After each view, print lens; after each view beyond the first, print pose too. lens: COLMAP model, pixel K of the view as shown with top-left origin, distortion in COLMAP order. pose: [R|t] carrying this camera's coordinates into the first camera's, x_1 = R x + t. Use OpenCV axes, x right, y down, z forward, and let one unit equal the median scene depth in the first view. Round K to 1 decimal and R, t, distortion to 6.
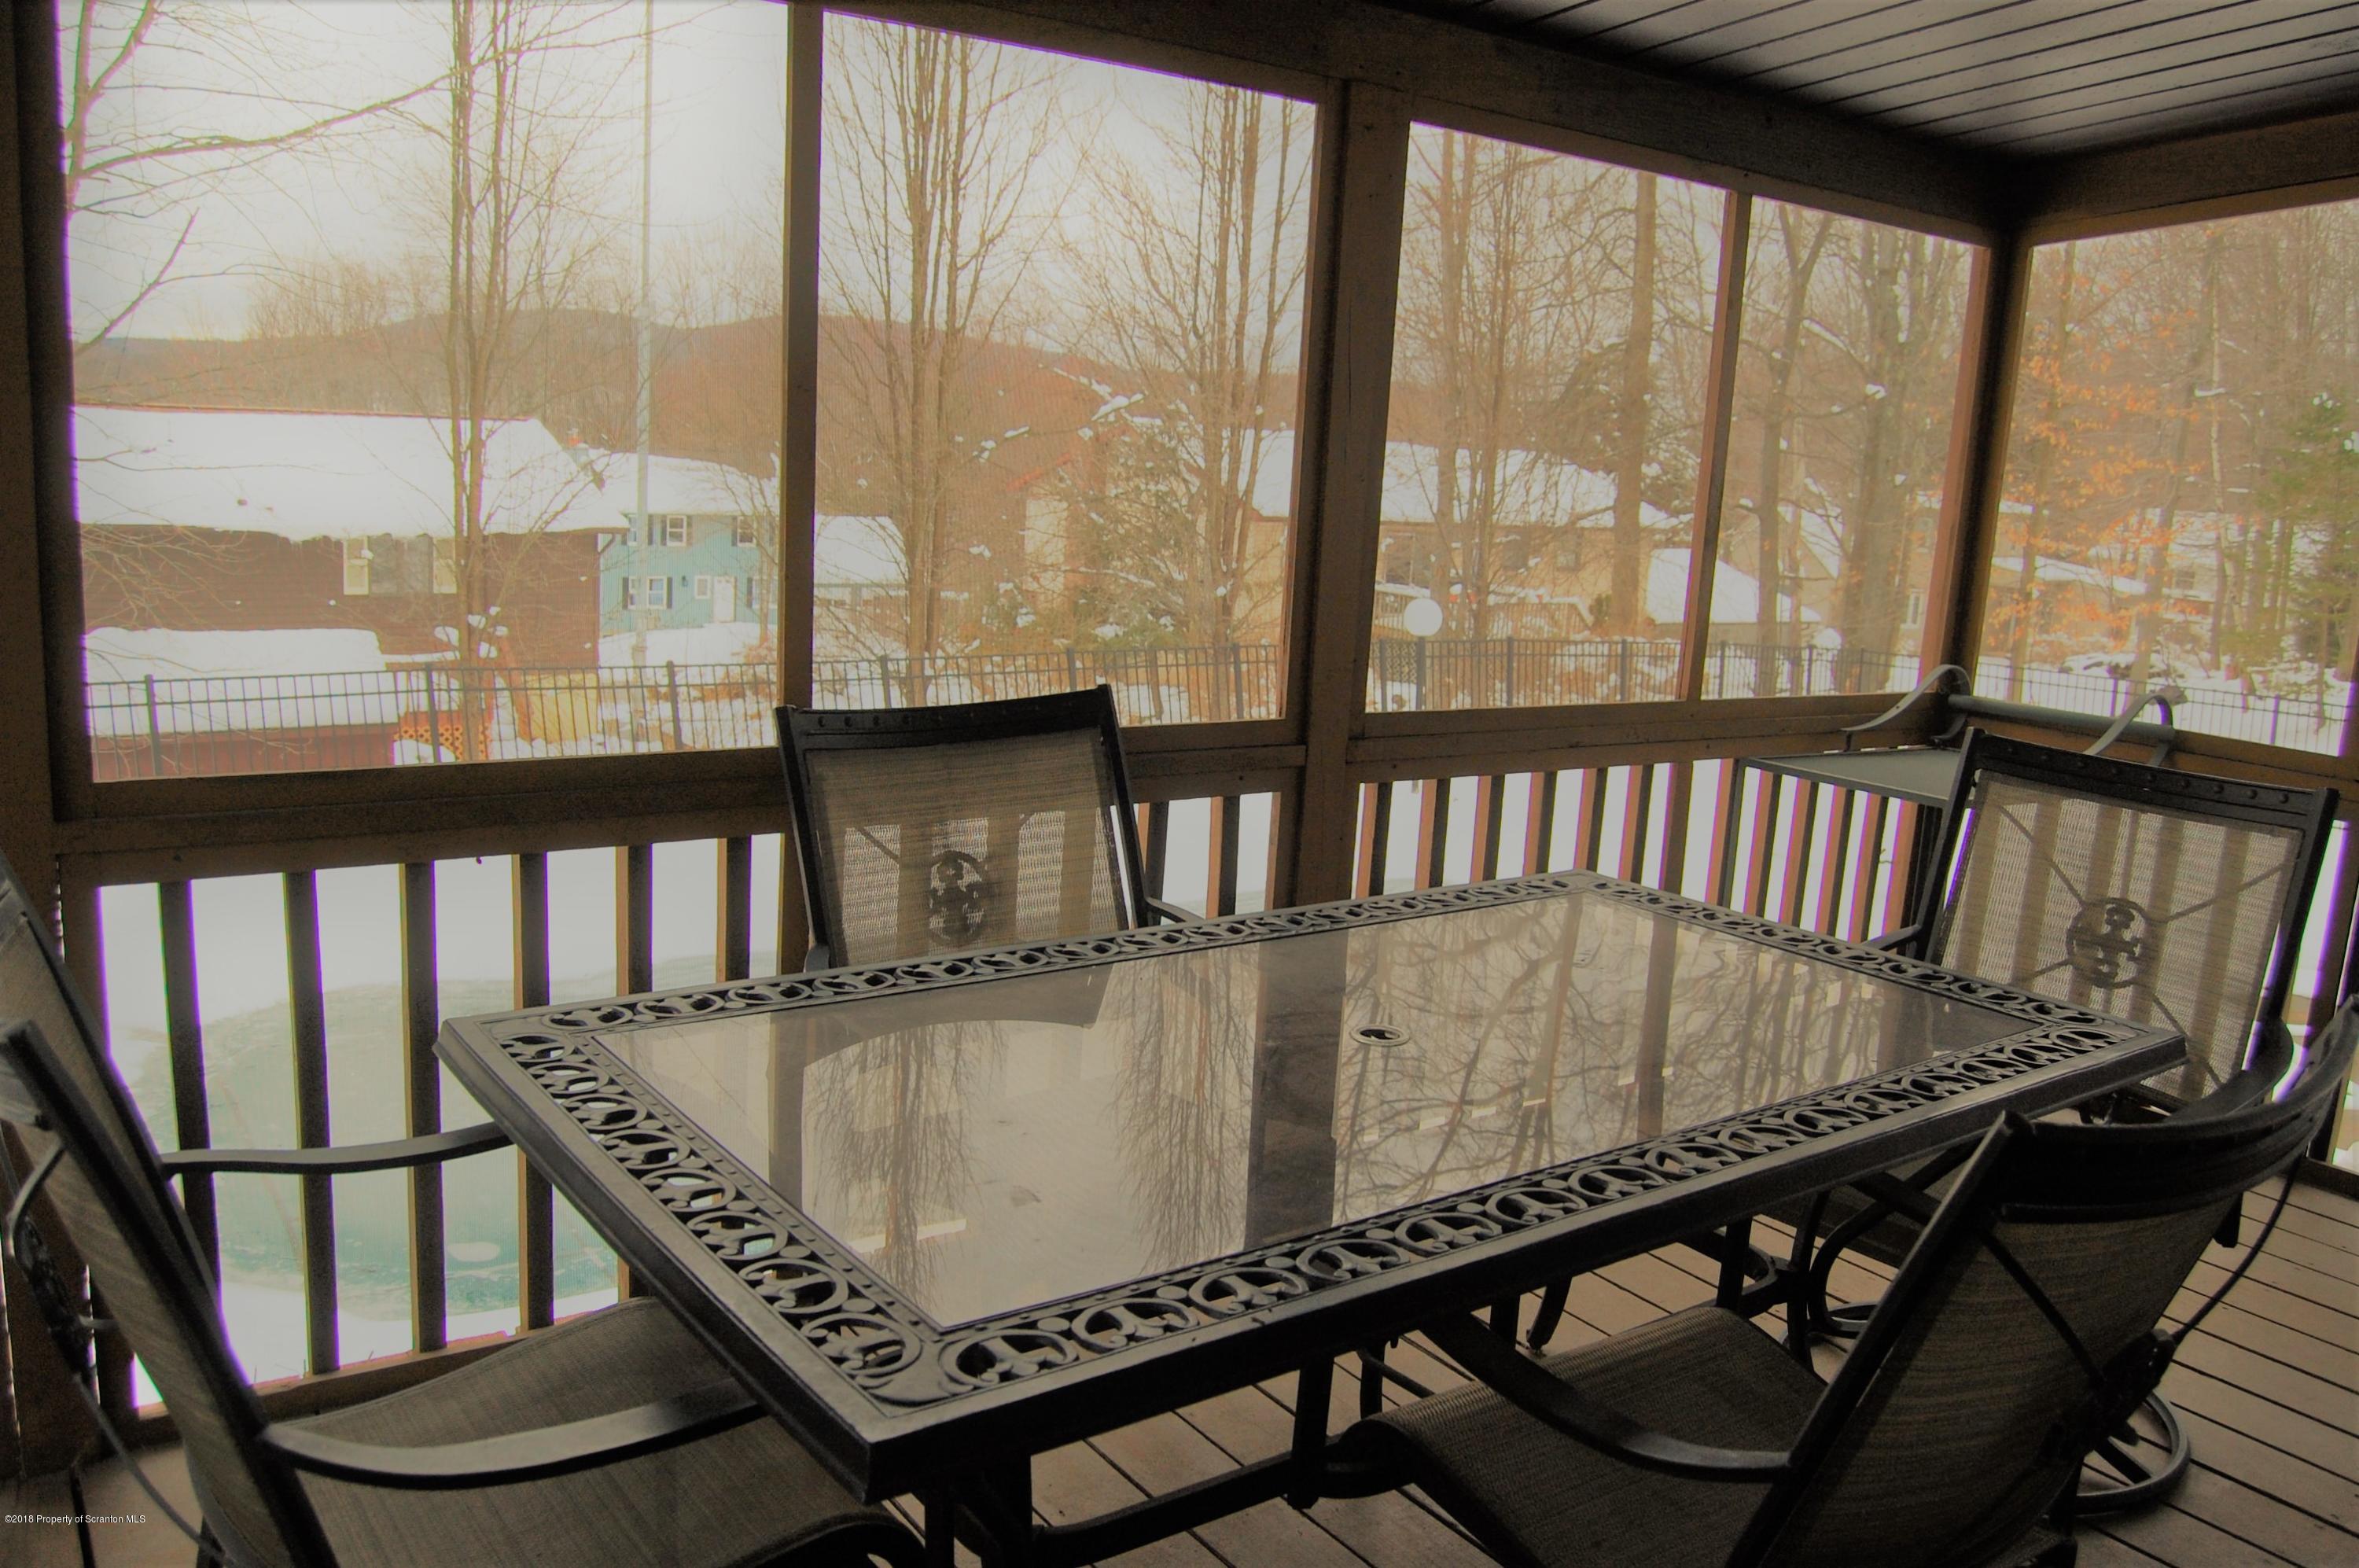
lens RADIAL K [[1851.5, 0, 1189.6], [0, 1851.5, 789.2], [0, 0, 1]] dist [-0.094441, 0.036637]
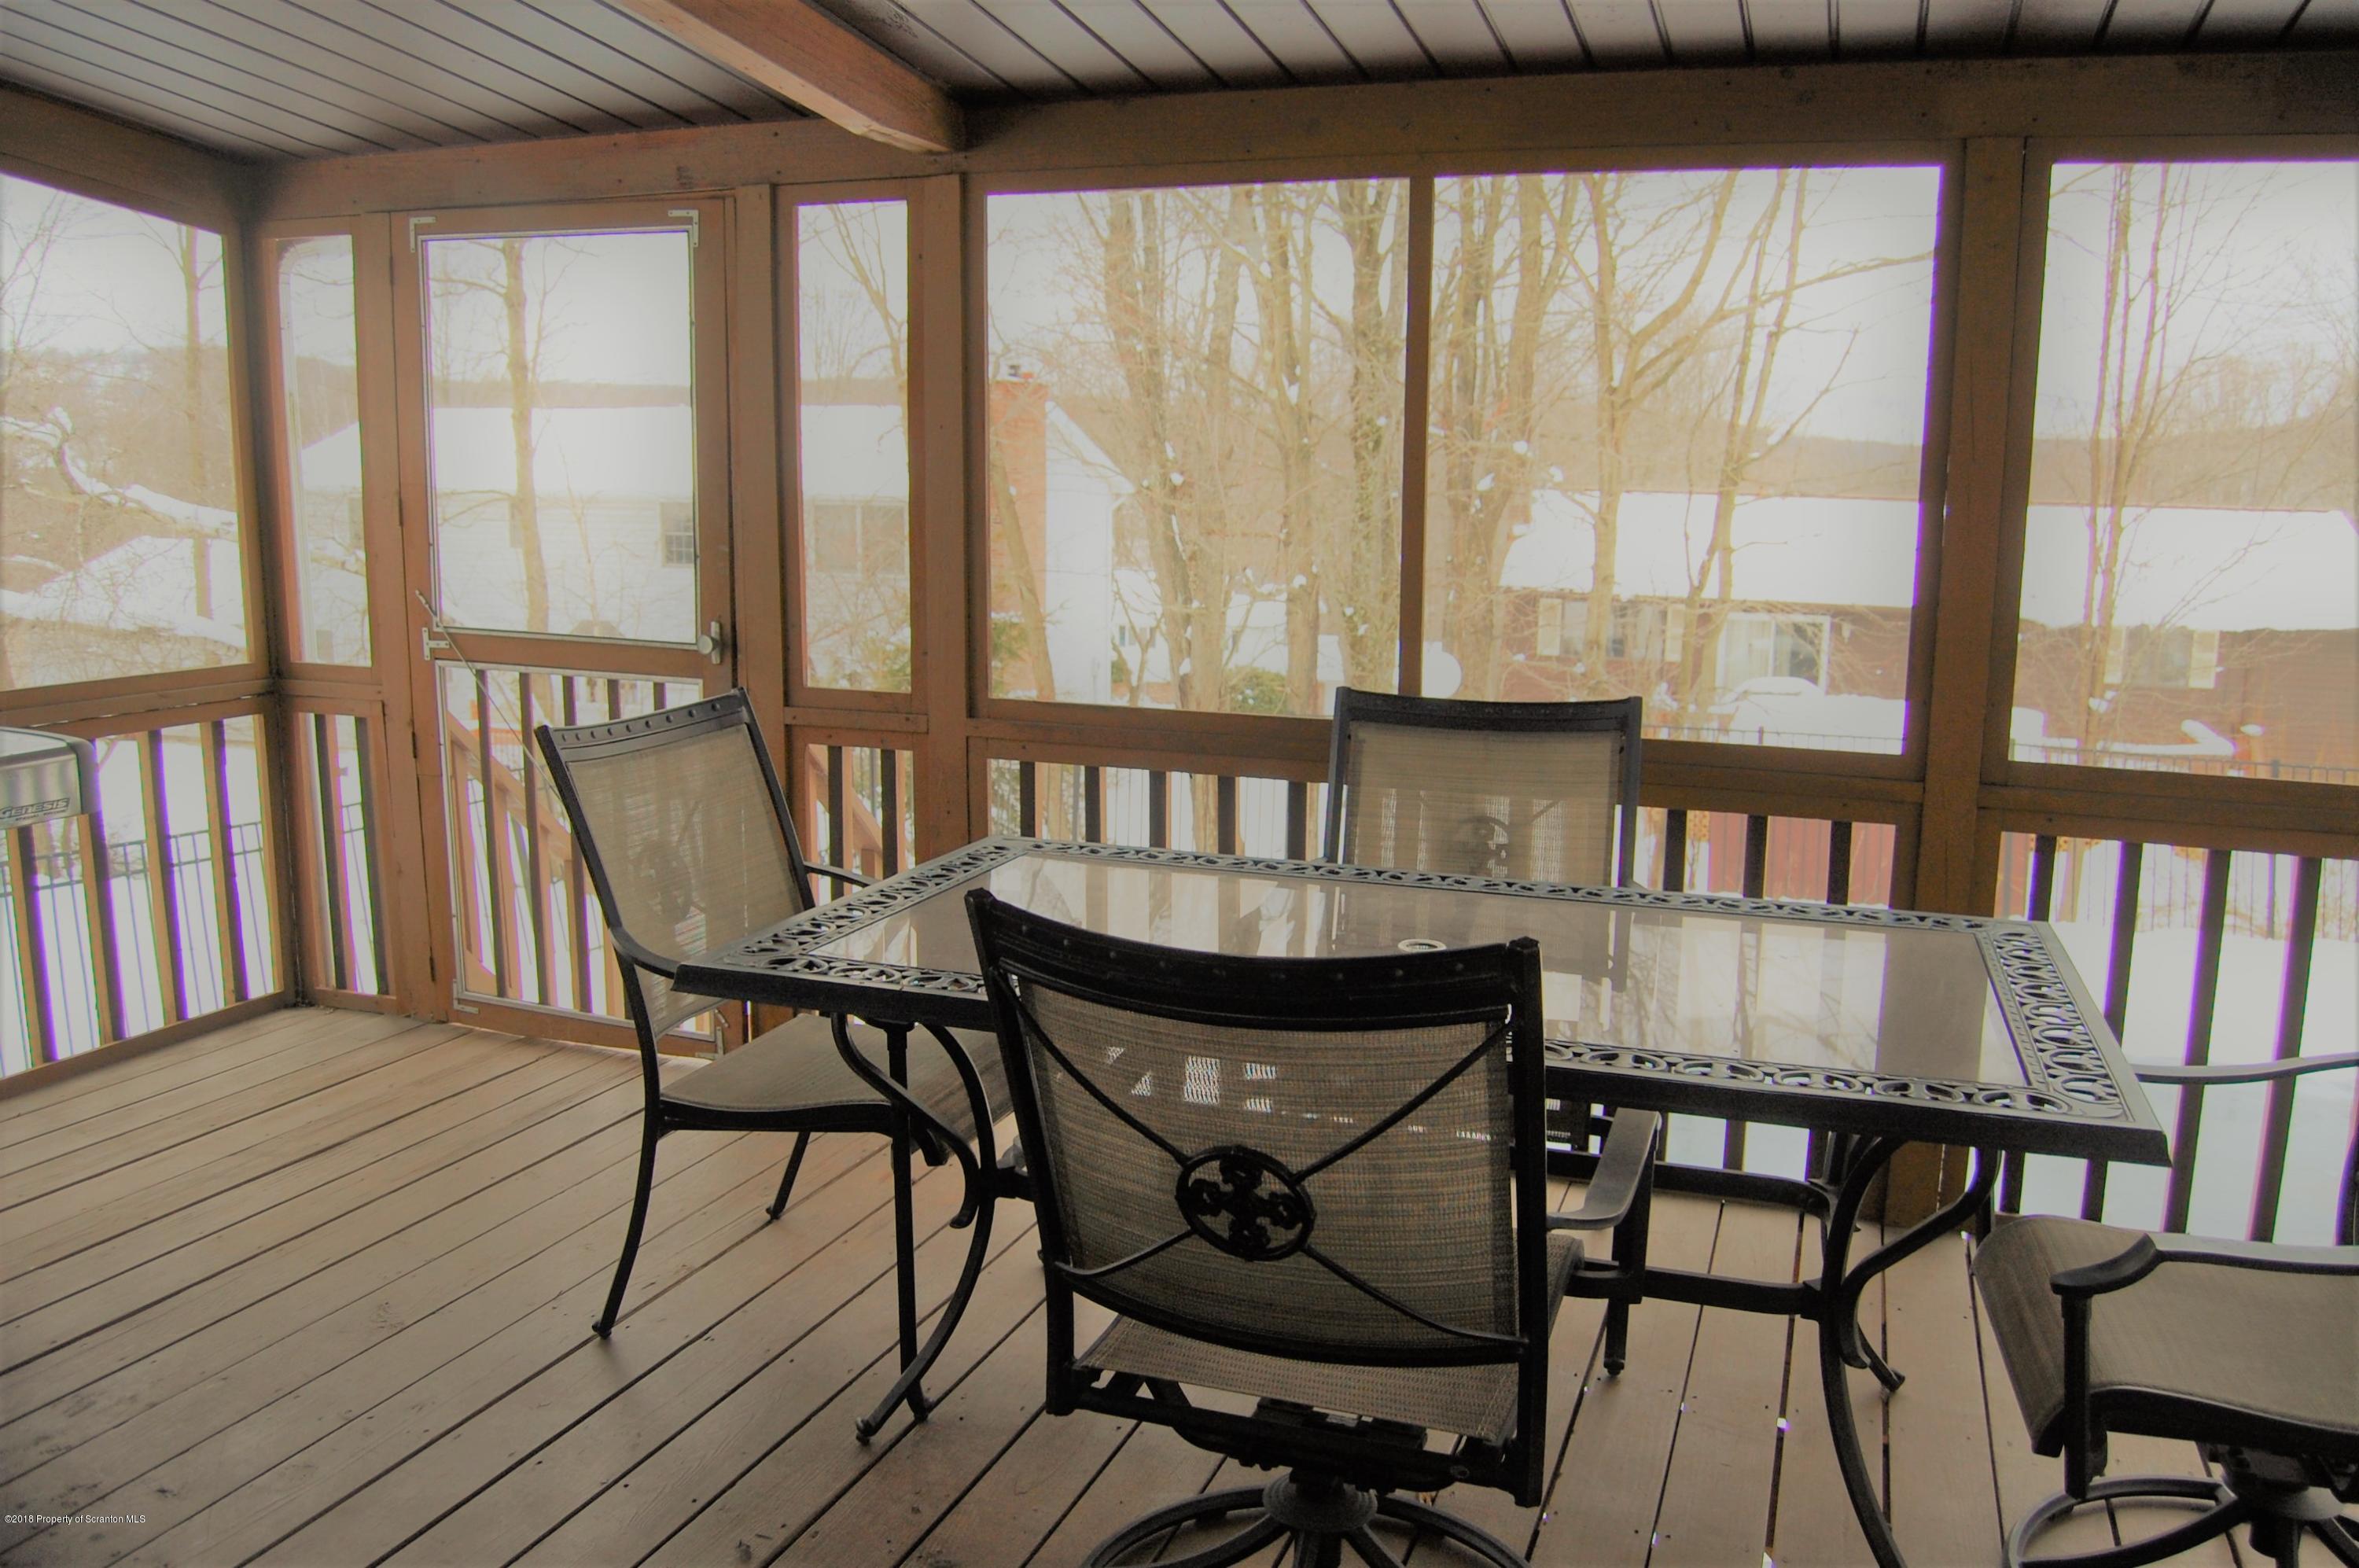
lens RADIAL K [[1851.5, 0, 1189.6], [0, 1851.5, 789.2], [0, 0, 1]] dist [-0.094441, 0.036637]
pose [[0.558961, 0.094960, -0.823739, 0.671564], [-0.138536, 0.990153, 0.020138, 0.015563], [0.817539, 0.102861, 0.566612, 0.100276]]
